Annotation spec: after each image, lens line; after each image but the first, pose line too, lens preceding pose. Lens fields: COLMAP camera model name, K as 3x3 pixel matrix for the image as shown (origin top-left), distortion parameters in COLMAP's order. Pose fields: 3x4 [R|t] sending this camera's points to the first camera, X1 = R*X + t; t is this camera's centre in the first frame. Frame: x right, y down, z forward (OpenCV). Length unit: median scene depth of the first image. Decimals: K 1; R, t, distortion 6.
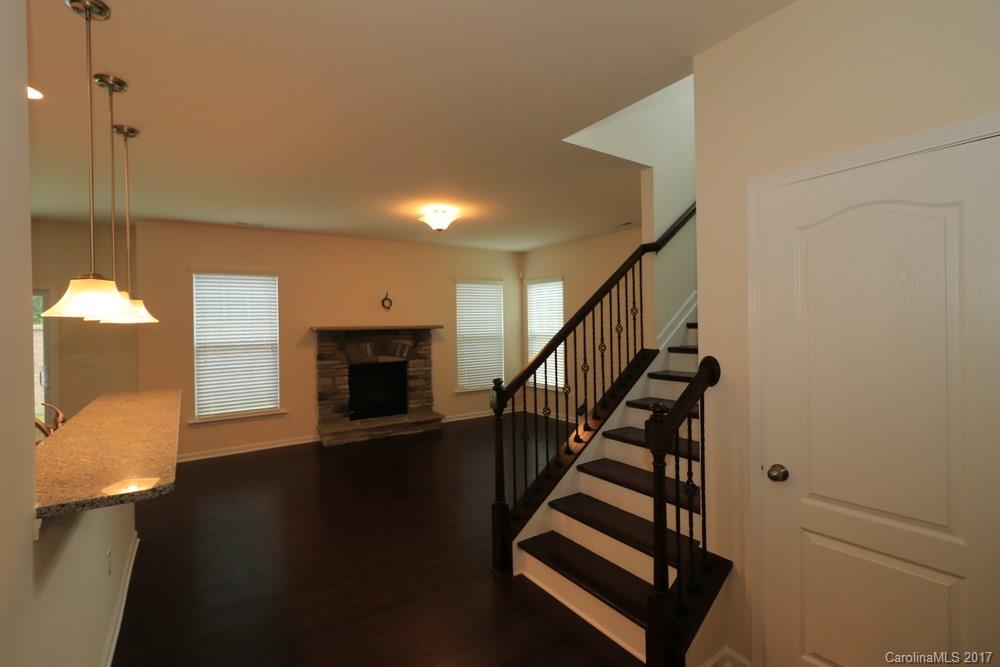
lens RADIAL K [[458.8, 0, 501.3], [0, 458.8, 331.4], [0, 0, 1]] dist [-0.005422, -0.000234]
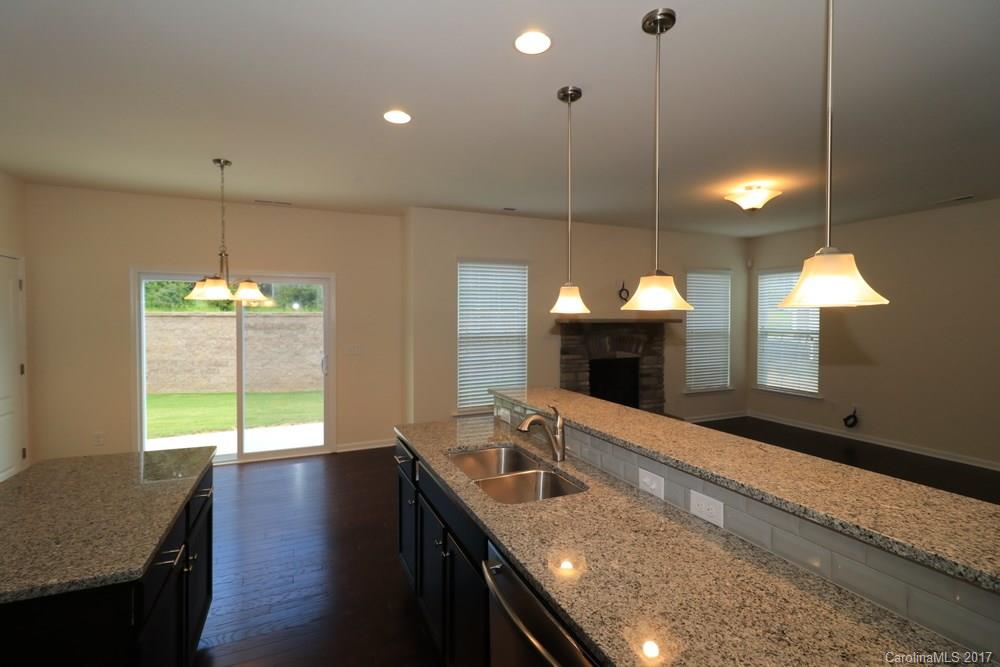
lens RADIAL K [[458.8, 0, 499.4], [0, 458.8, 325.3], [0, 0, 1]] dist [-0.005422, -0.000234]
pose [[0.986117, 0.015268, -0.165346, -0.361314], [-0.015975, 0.999868, -0.002942, 0.007890], [0.165279, 0.005542, 0.986231, 0.047266]]
